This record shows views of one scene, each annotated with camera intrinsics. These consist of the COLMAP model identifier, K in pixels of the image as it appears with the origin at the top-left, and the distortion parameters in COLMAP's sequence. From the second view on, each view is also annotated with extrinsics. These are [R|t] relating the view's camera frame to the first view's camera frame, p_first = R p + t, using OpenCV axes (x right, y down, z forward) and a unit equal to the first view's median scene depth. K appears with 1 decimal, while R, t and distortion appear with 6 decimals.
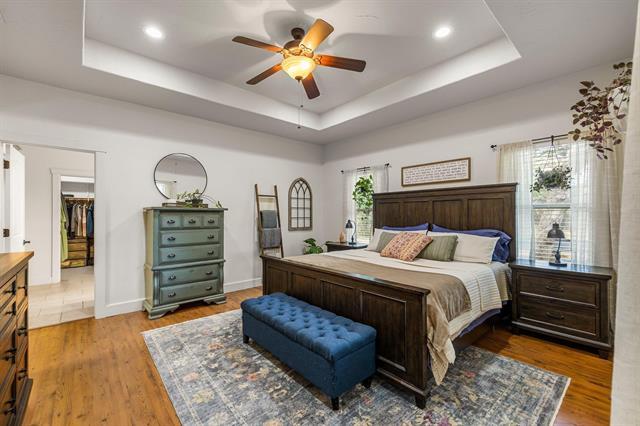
lens RADIAL K [[269.7, 0, 314.4], [0, 269.7, 212.6], [0, 0, 1]] dist [0.003560, -0.000888]
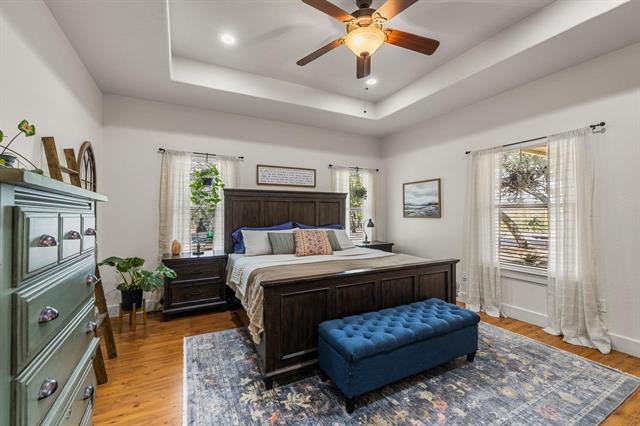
lens RADIAL K [[269.7, 0, 313.7], [0, 269.7, 213.2], [0, 0, 1]] dist [0.003560, -0.000888]
pose [[0.235856, -0.000964, 0.971788, -0.720522], [-0.006751, 0.999974, 0.002631, 0.001864], [-0.971765, -0.007181, 0.235843, 0.743766]]
